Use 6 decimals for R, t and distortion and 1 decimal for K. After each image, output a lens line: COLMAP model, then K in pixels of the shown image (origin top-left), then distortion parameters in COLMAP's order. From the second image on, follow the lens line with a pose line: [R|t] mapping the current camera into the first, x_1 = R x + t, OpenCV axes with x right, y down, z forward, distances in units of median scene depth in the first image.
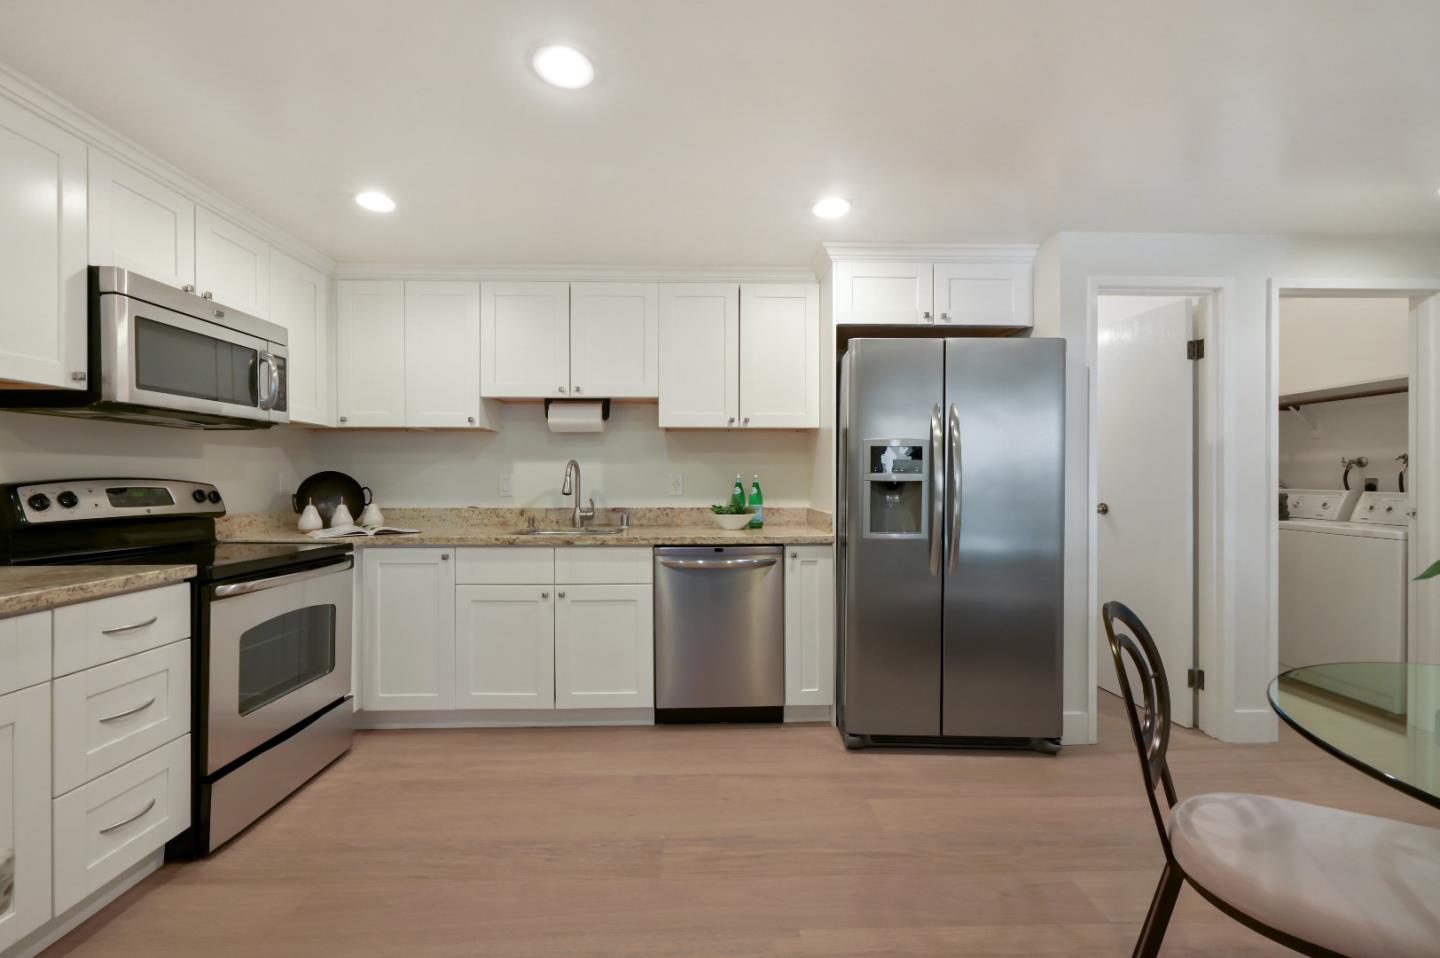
lens RADIAL K [[588.2, 0, 720.0], [0, 588.2, 479.0], [0, 0, 1]] dist [-0.000669, 0.000307]
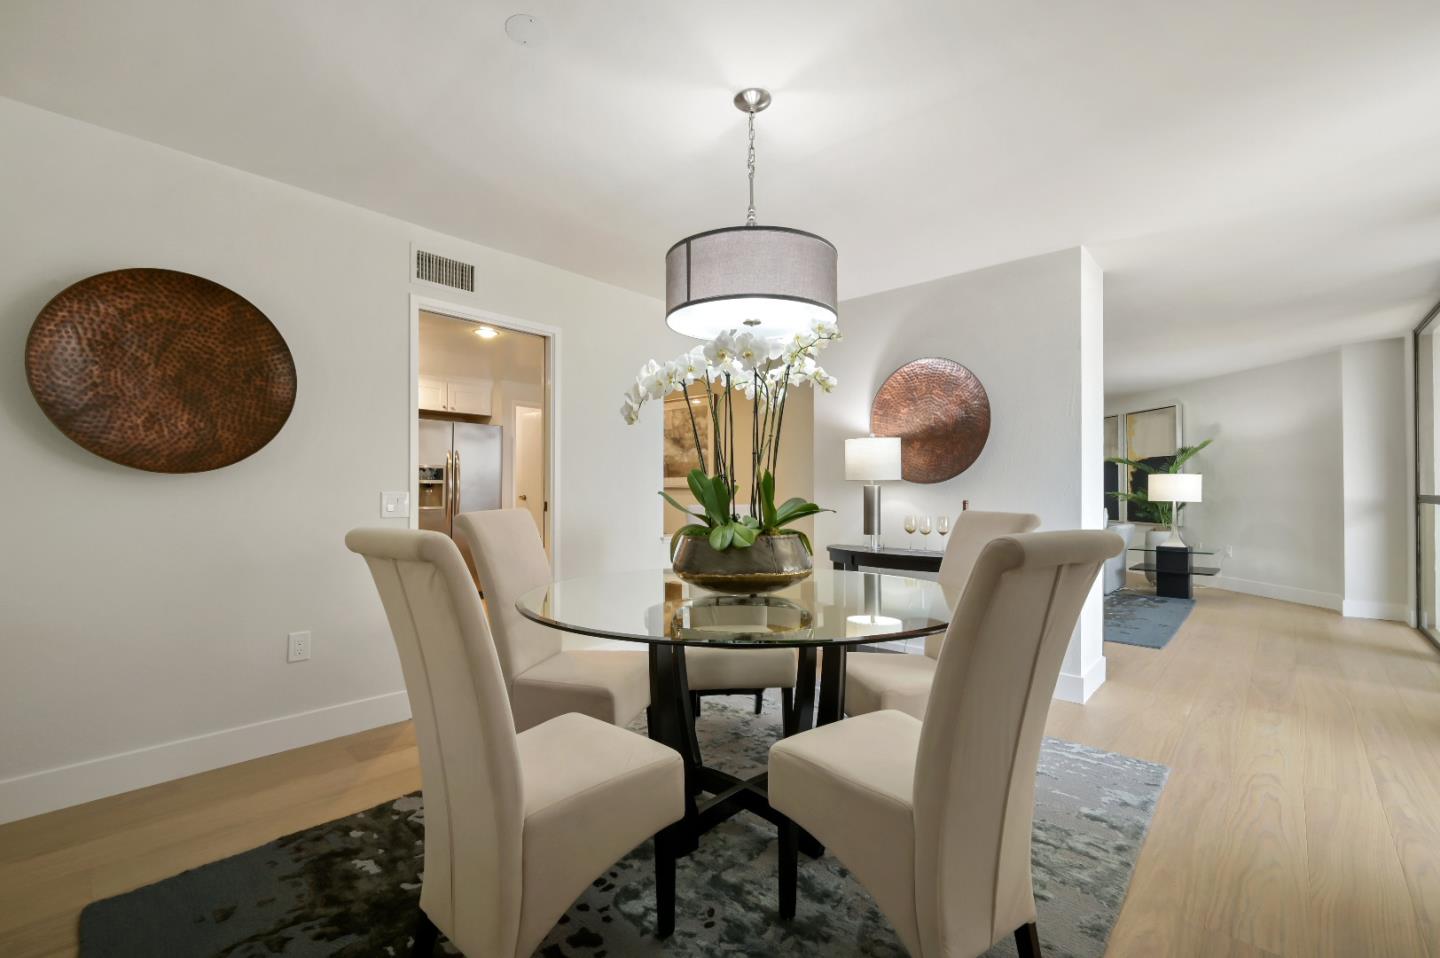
lens RADIAL K [[600.0, 0, 720.0], [0, 600.0, 479.0], [0, 0, 1]] dist [-0.000189, -0.000001]
pose [[0.710911, 0.011483, 0.703188, -0.483704], [-0.005289, 0.999926, -0.010981, 0.004246], [-0.703262, 0.004087, 0.710919, -1.291783]]
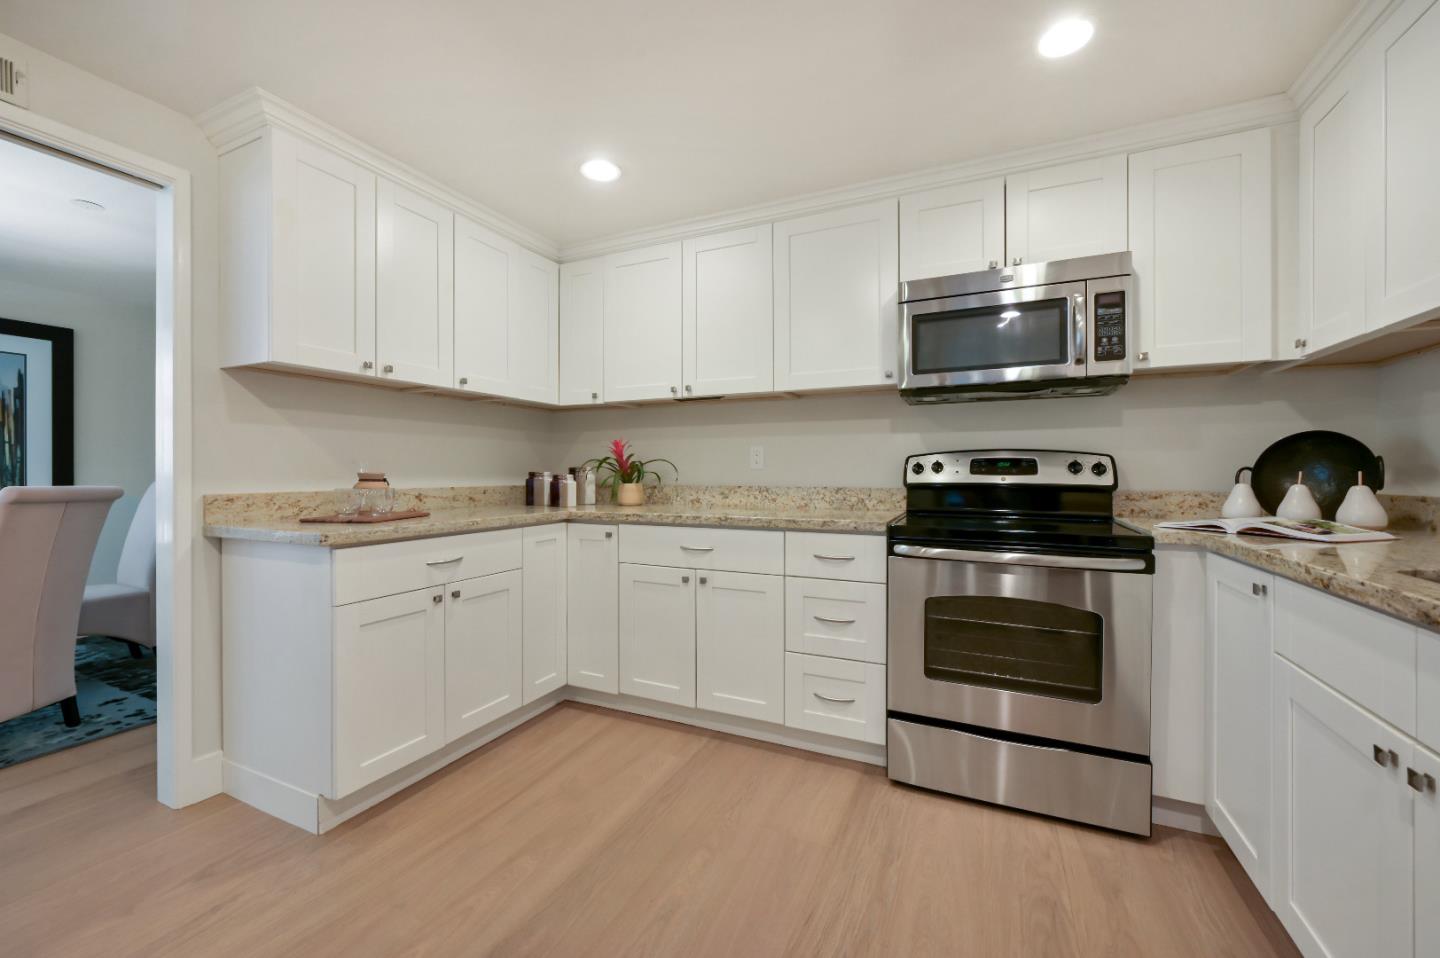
lens RADIAL K [[568.7, 0, 717.2], [0, 568.7, 473.9], [0, 0, 1]] dist [0.000575, 0.000054]
pose [[-0.454254, 0.004445, -0.890861, 0.165680], [0.002927, 0.999990, 0.003497, 0.031330], [0.890868, -0.001019, -0.454262, 0.801048]]
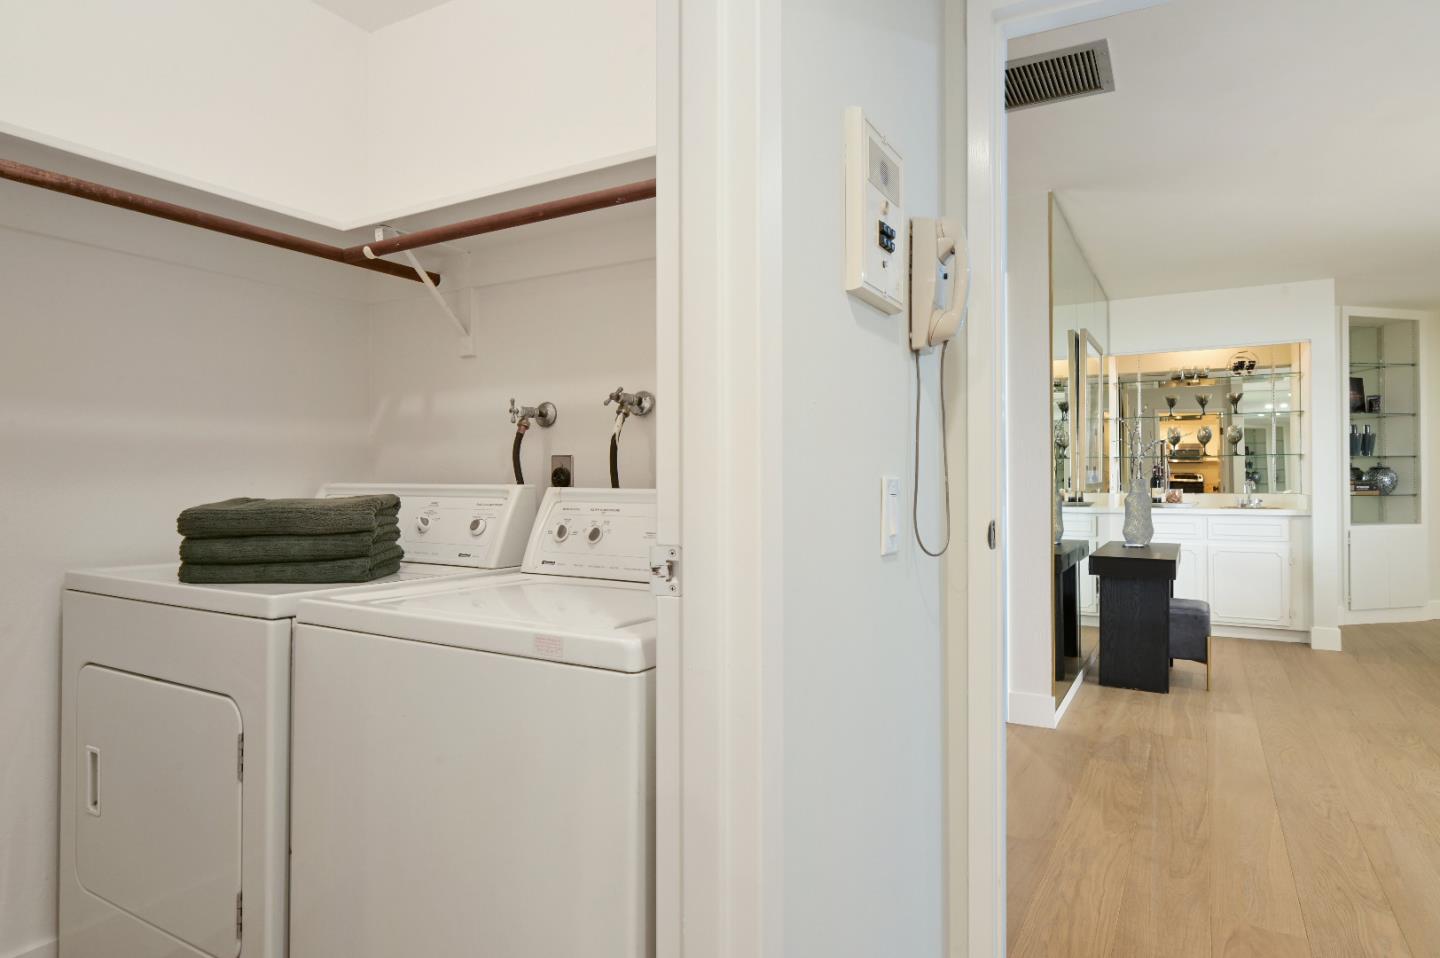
lens RADIAL K [[822.4, 0, 717.5], [0, 822.4, 469.7], [0, 0, 1]] dist [-0.000712, -0.000190]
pose [[0.526072, 0.012463, 0.850349, 0.908668], [-0.001193, 0.999902, -0.013917, 0.022156], [-0.850439, 0.006307, 0.526035, 0.814107]]
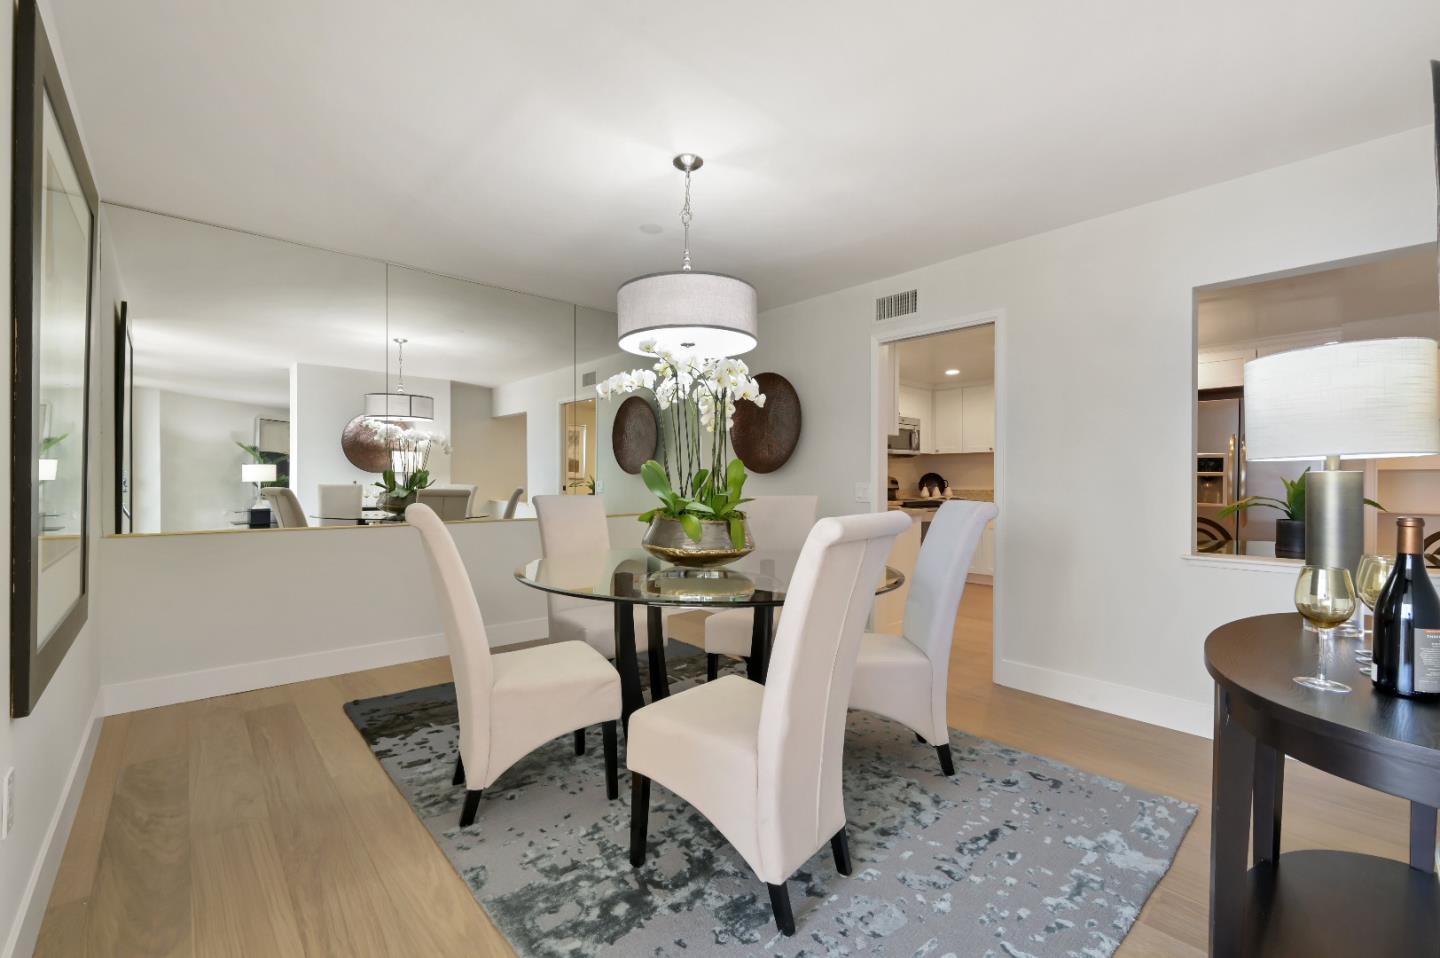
lens RADIAL K [[600.0, 0, 720.0], [0, 600.0, 479.0], [0, 0, 1]] dist [-0.000189, -0.000001]
pose [[0.642963, 0.001439, -0.765896, 0.709628], [-0.000029, 0.999998, 0.001854, 0.008368], [0.765897, -0.001170, 0.642962, -1.341004]]
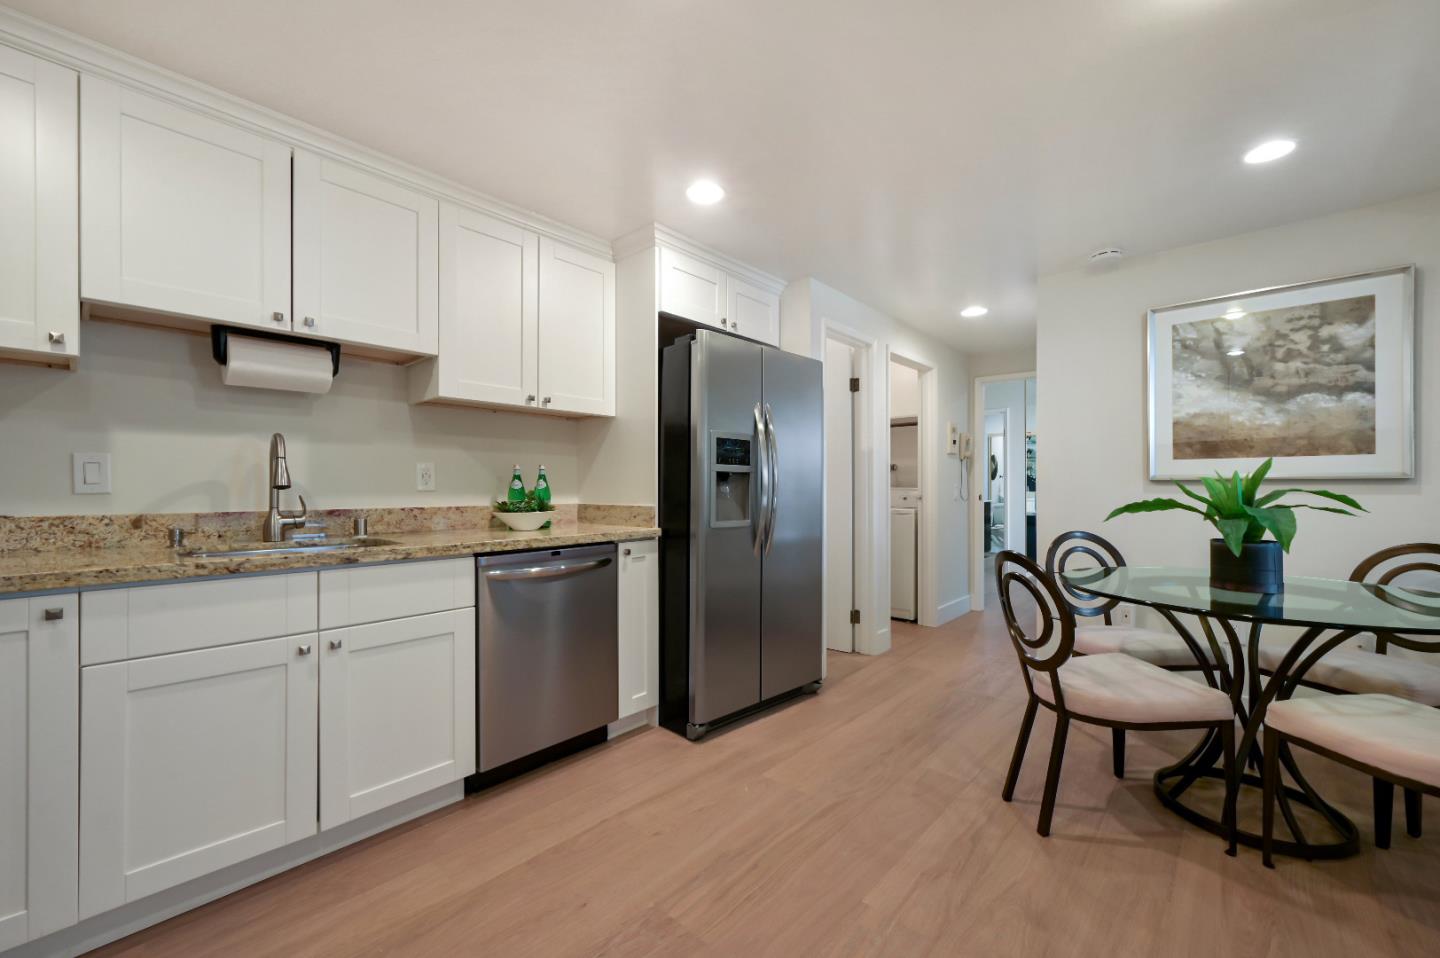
lens RADIAL K [[578.9, 0, 720.9], [0, 578.9, 485.2], [0, 0, 1]] dist [0.000458, 0.000059]
pose [[0.688318, 0.002933, 0.725403, -0.431211], [-0.000066, 0.999992, -0.003980, 0.028881], [-0.725409, 0.002691, 0.688313, 0.274352]]
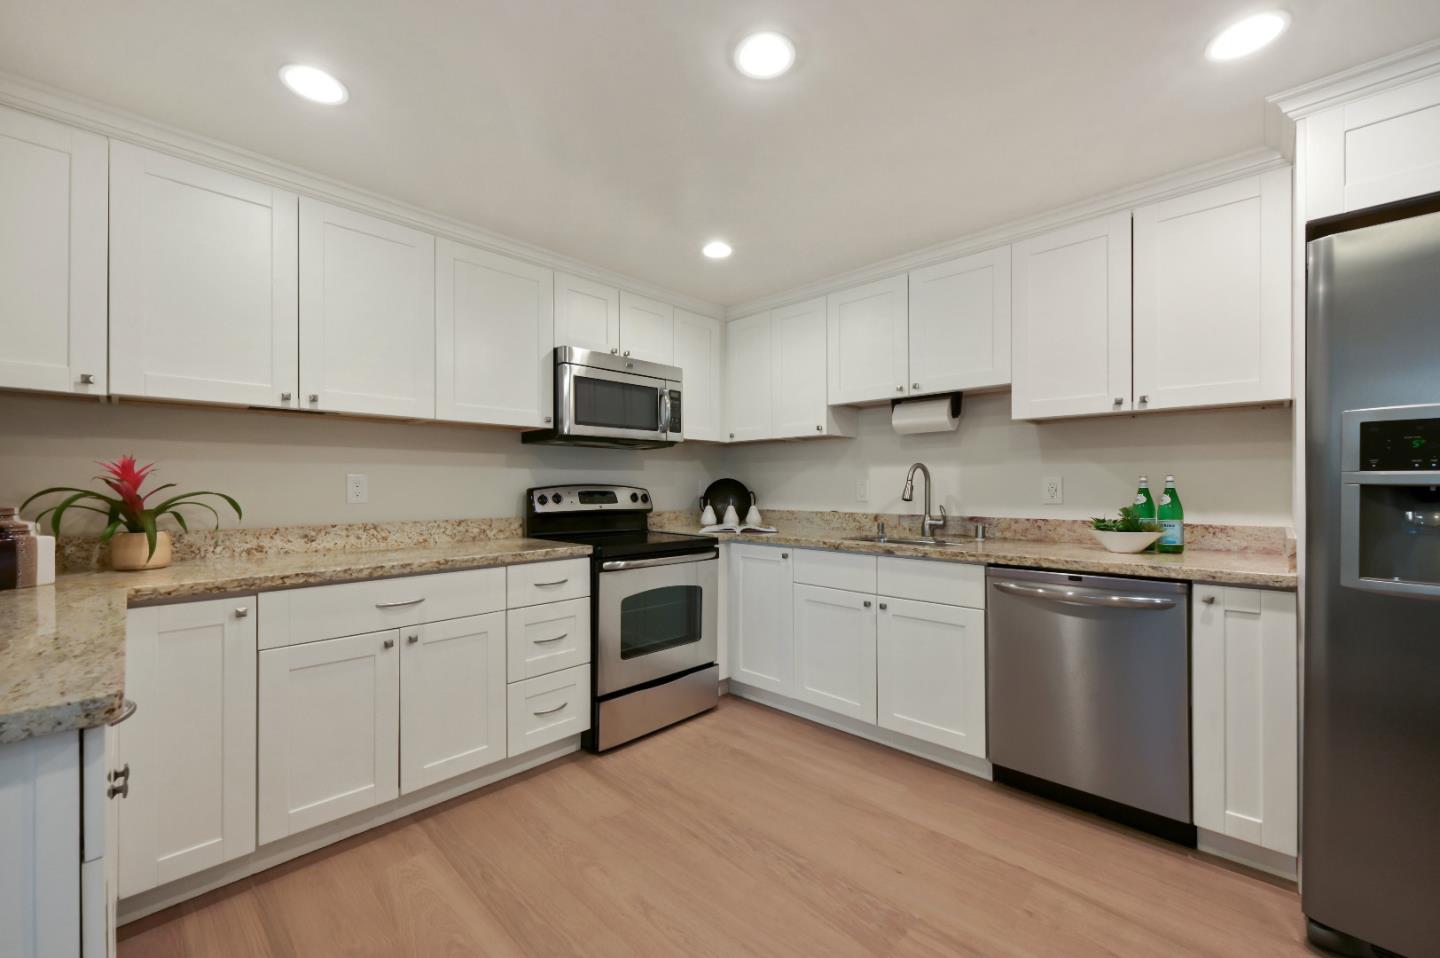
lens RADIAL K [[573.3, 0, 713.9], [0, 573.3, 484.5], [0, 0, 1]] dist [0.000288, 0.000006]
pose [[0.693604, -0.003957, -0.720345, 0.204195], [0.004190, 0.999990, -0.001459, 0.001205], [0.720344, -0.002006, 0.693614, 0.166600]]
